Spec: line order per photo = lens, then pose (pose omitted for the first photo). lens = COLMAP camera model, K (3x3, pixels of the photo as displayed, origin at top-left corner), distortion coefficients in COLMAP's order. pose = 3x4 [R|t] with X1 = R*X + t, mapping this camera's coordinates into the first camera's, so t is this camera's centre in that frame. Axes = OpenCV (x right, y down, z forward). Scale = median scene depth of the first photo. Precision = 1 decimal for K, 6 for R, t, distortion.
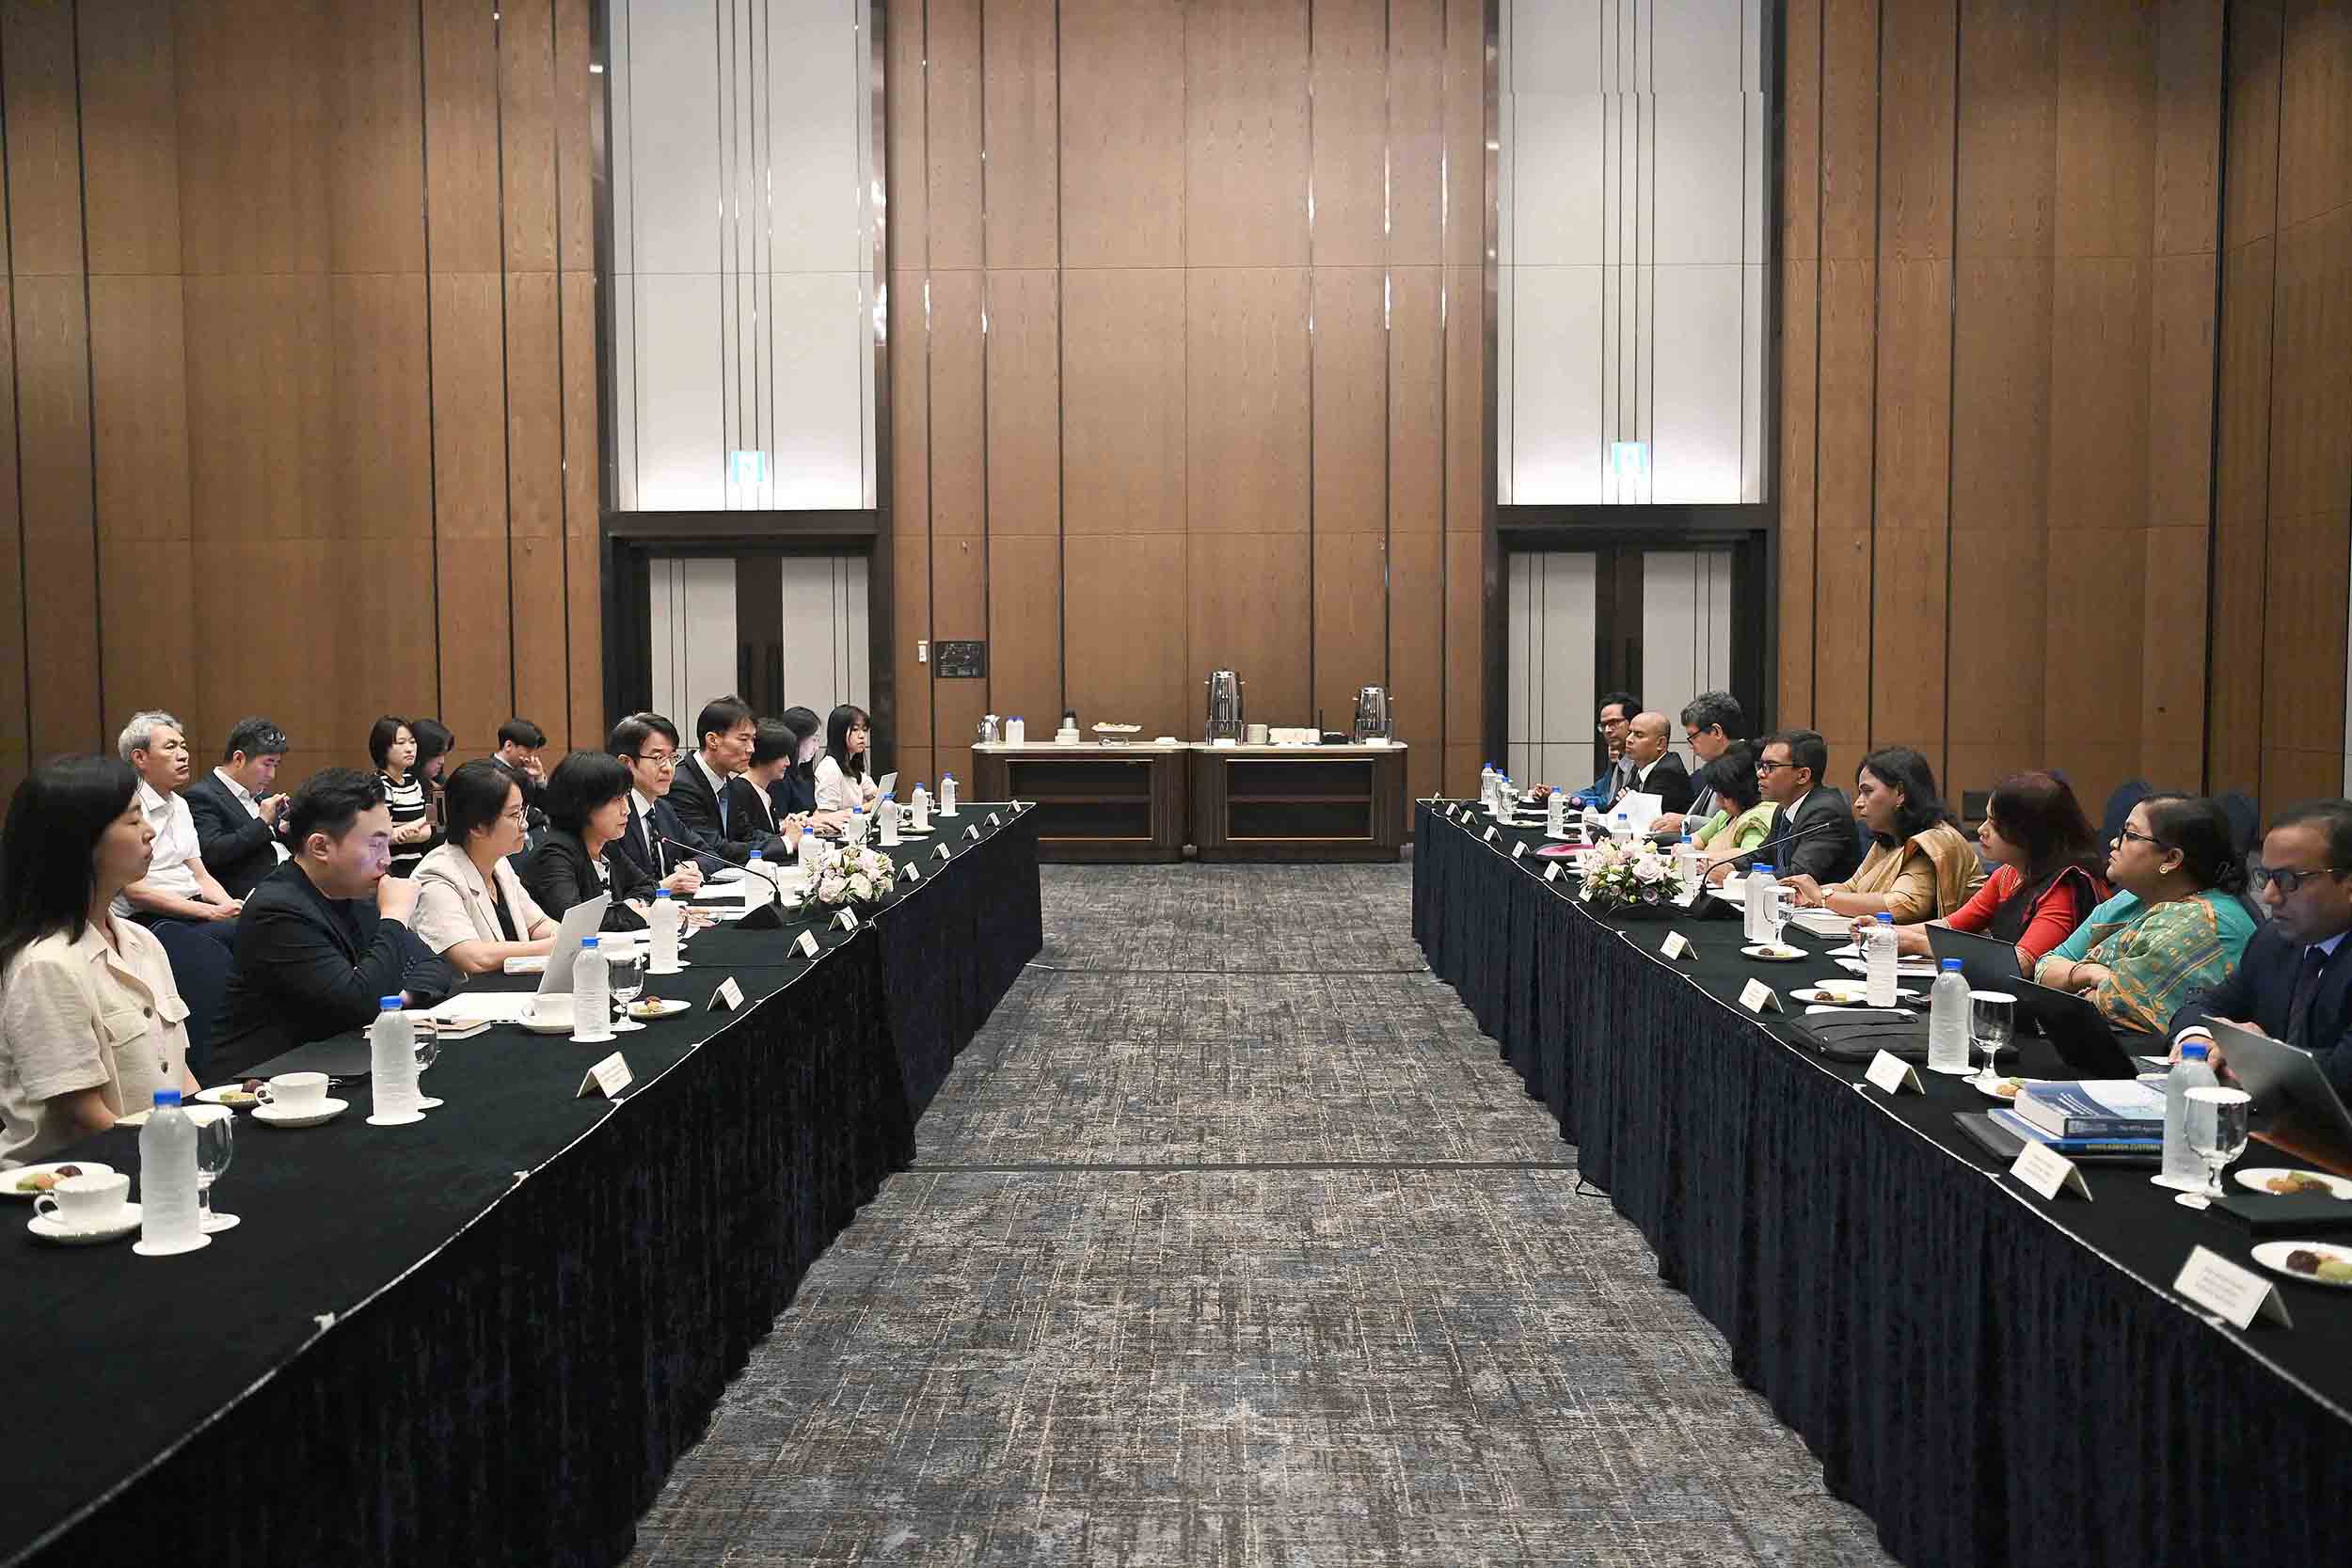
lens RADIAL K [[2236.5, 0, 1175.8], [0, 2236.5, 785.4], [0, 0, 1]] dist [-0.025455, 0.000000]
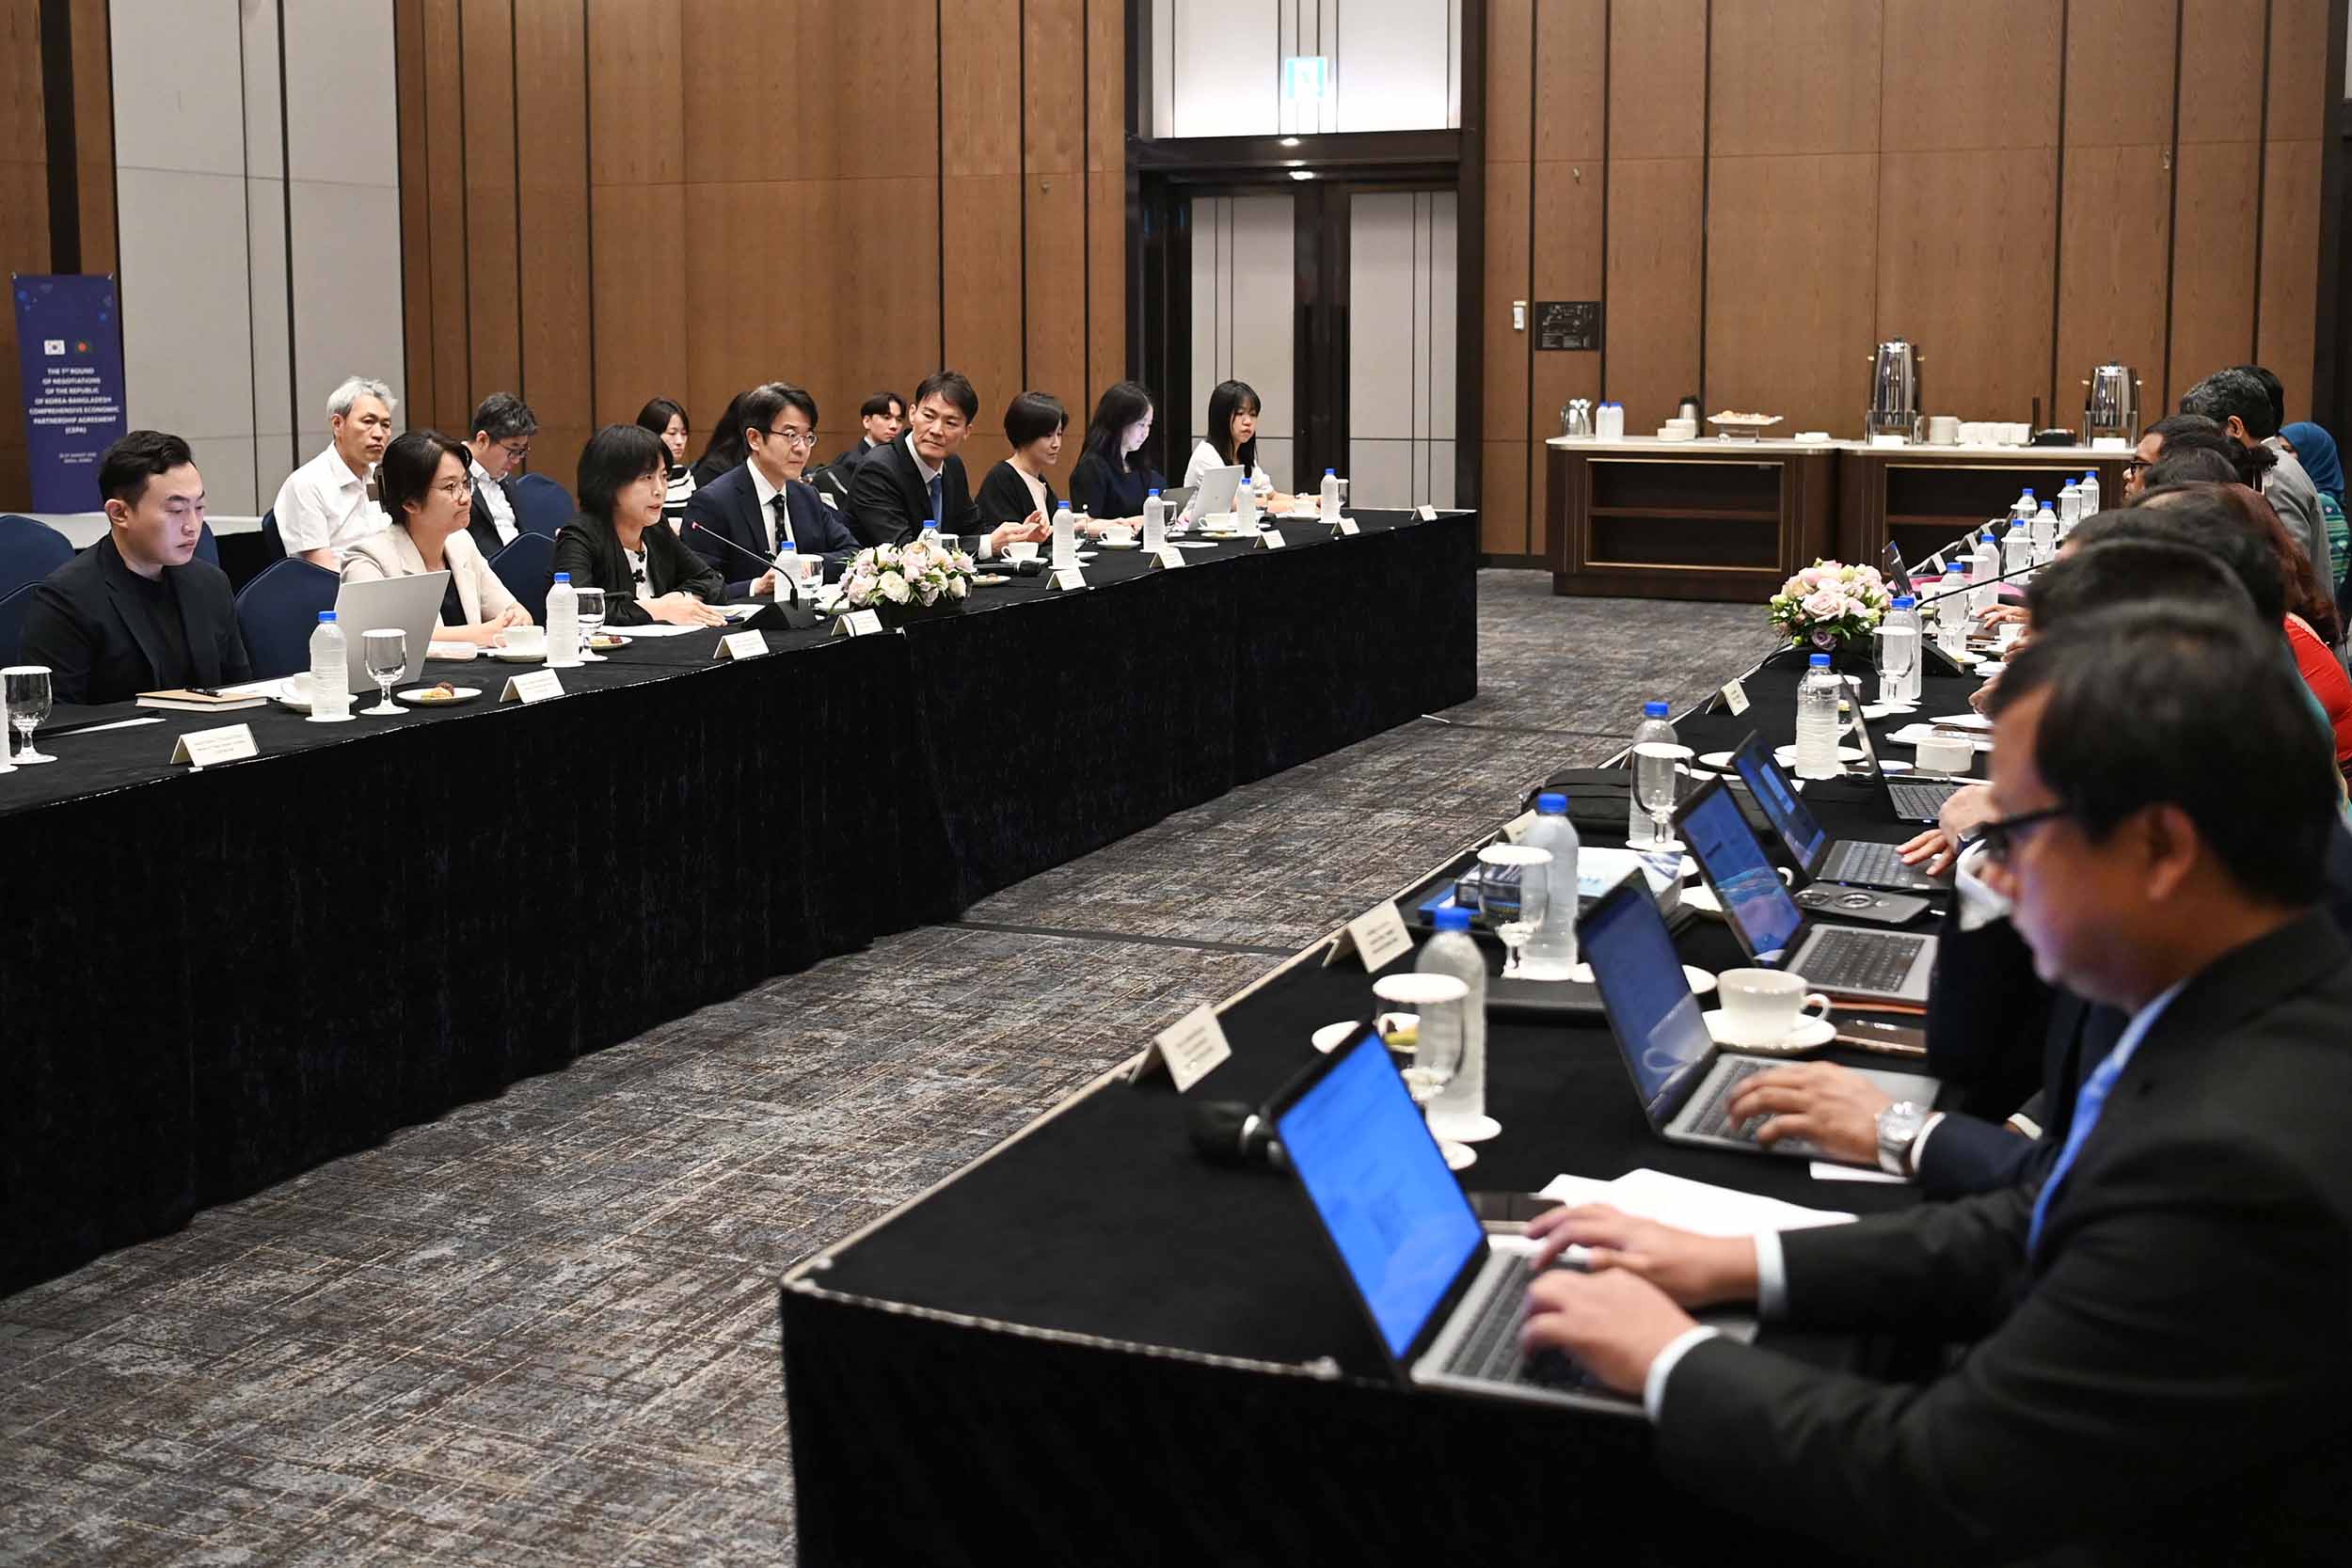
lens RADIAL K [[3063.4, 0, 1176.4], [0, 3063.4, 778.4], [0, 0, 1]] dist [-0.047038, 0.000000]
pose [[0.915596, 0.058546, -0.397815, 0.209935], [-0.023479, 0.995440, 0.092460, 0.003714], [0.401414, -0.075316, 0.912795, -0.011168]]
